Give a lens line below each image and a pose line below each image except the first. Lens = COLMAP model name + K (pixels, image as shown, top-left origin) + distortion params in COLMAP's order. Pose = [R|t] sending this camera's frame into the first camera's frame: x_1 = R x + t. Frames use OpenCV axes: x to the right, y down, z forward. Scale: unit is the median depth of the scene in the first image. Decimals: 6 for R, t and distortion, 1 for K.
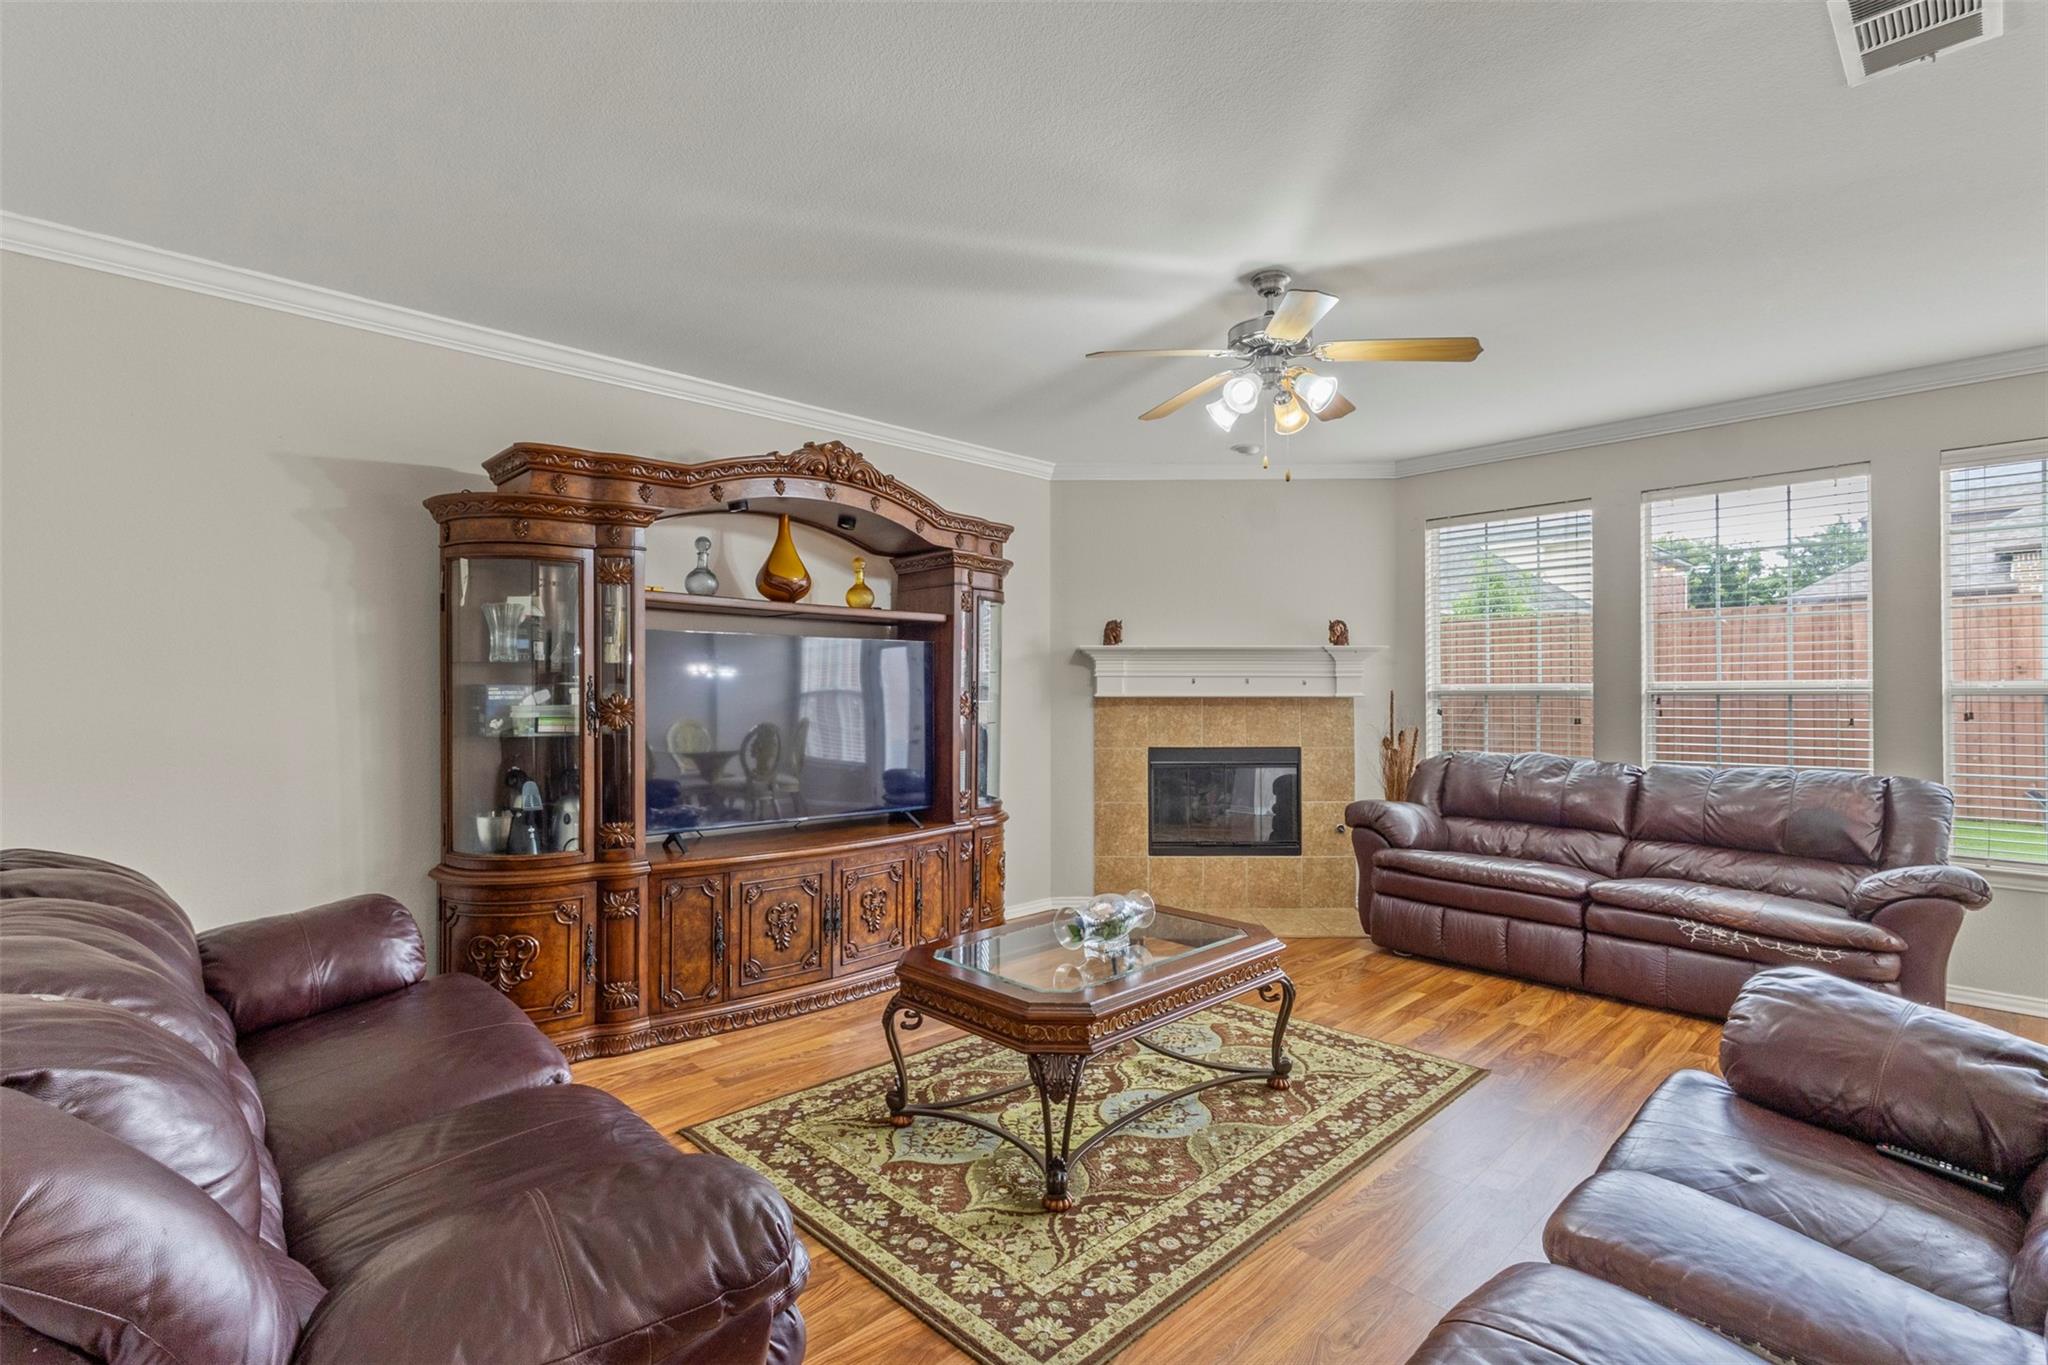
lens RADIAL K [[959.5, 0, 1016.8], [0, 959.5, 675.2], [0, 0, 1]] dist [0.002821, 0.000031]
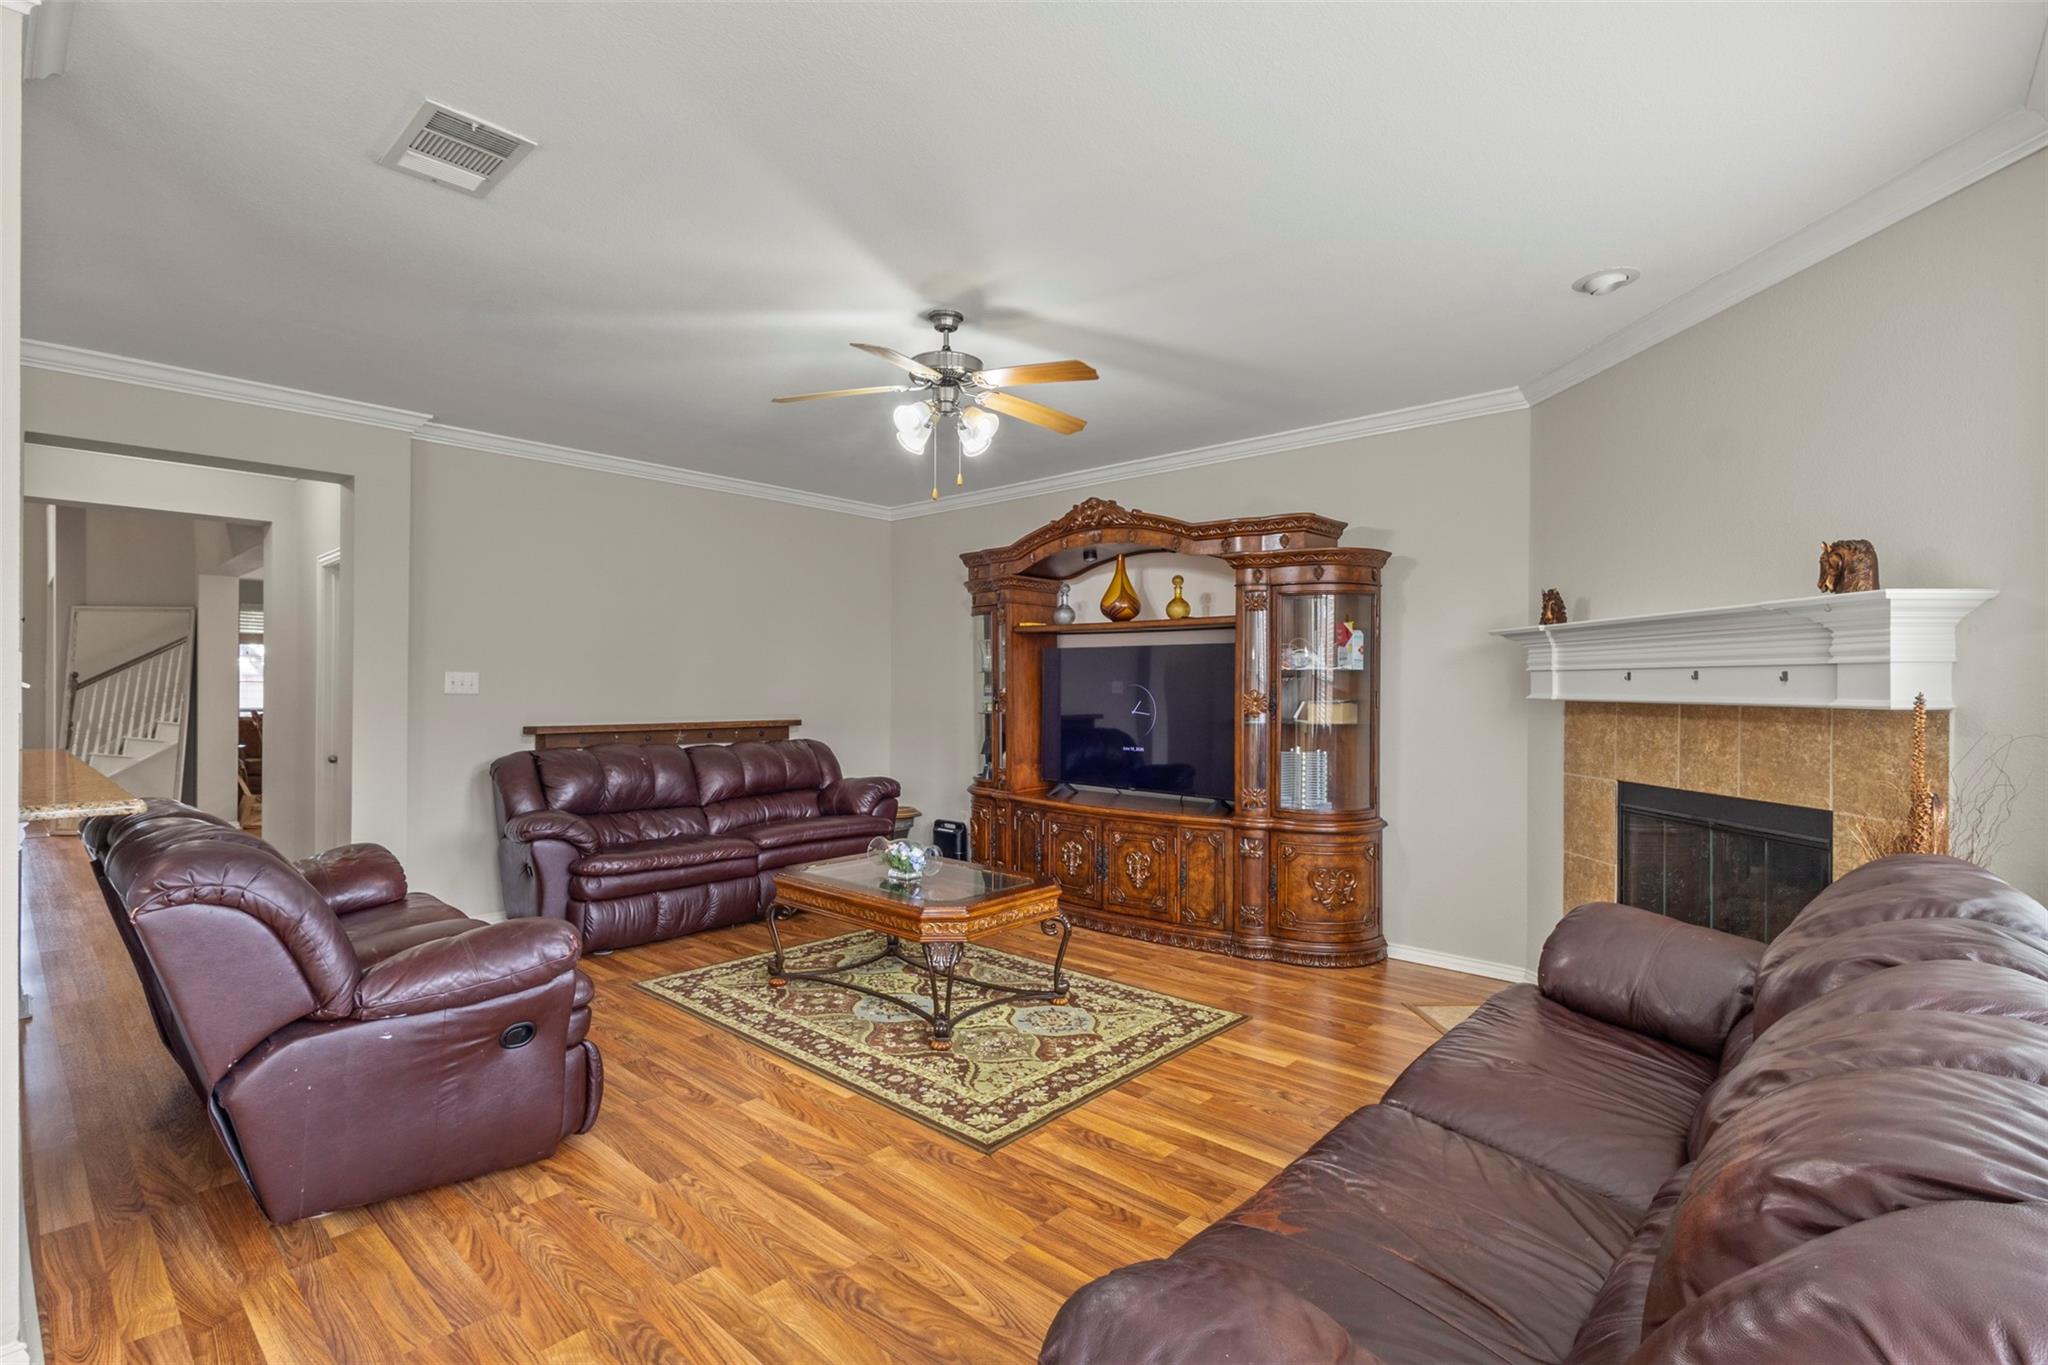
lens RADIAL K [[948.7, 0, 1017.4], [0, 948.7, 691.5], [0, 0, 1]] dist [0.008478, -0.000229]
pose [[0.047438, 0.004535, -0.998864, 1.343587], [0.017103, 0.999839, 0.005351, 0.010254], [0.998728, -0.017338, 0.047353, 1.018182]]
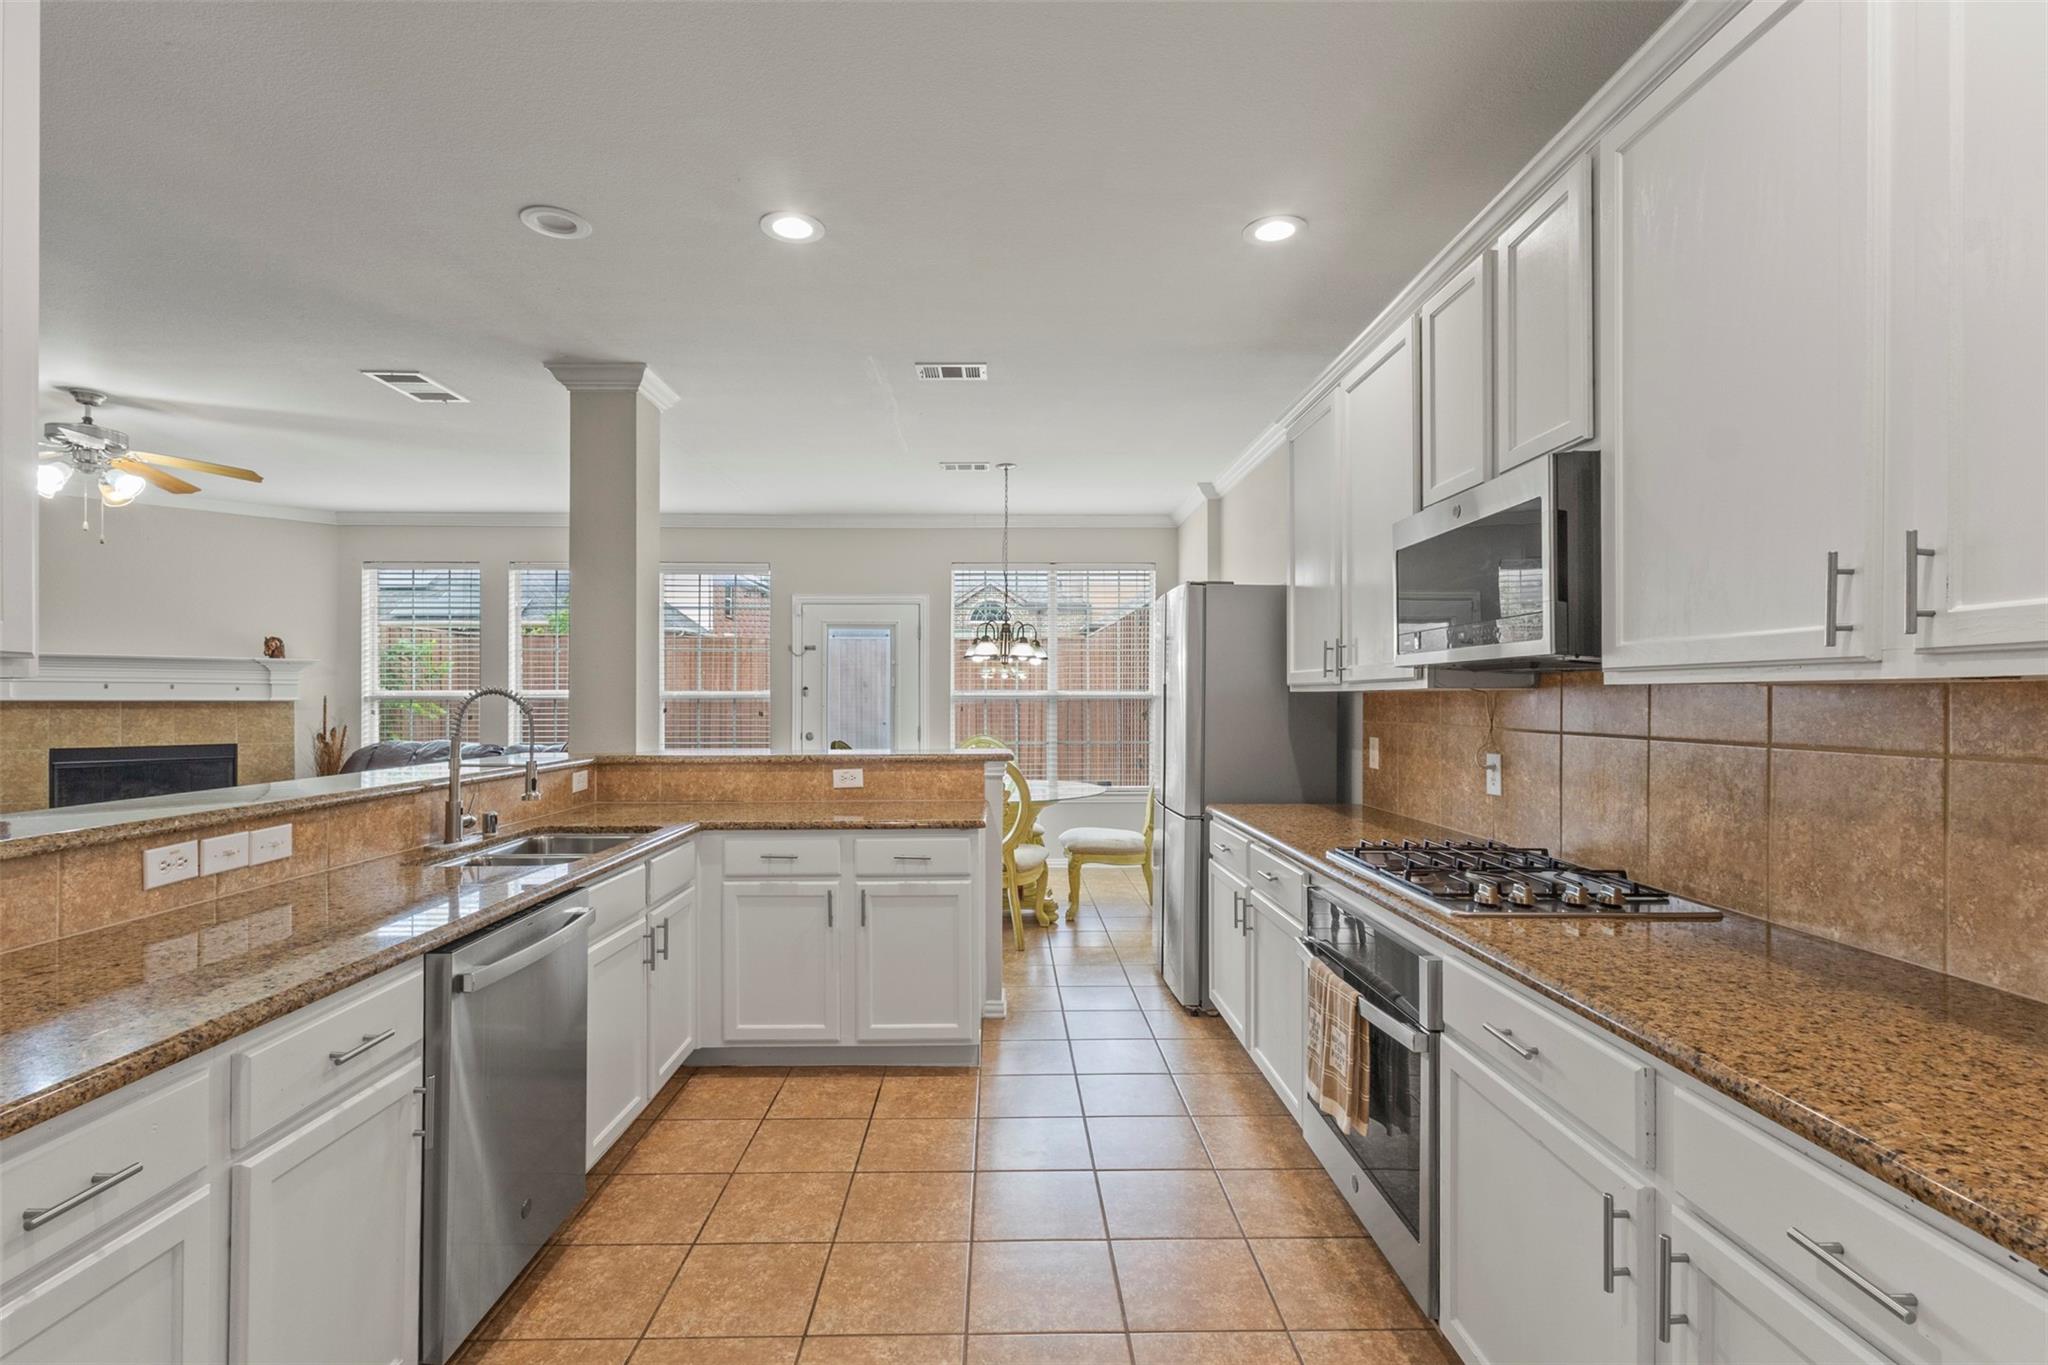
lens RADIAL K [[948.7, 0, 1017.4], [0, 948.7, 691.5], [0, 0, 1]] dist [0.008478, -0.000229]
pose [[0.689253, 0.006101, 0.724495, 0.192964], [-0.016590, 0.999835, 0.007364, -0.023342], [-0.724331, -0.017095, 0.689241, -0.880450]]
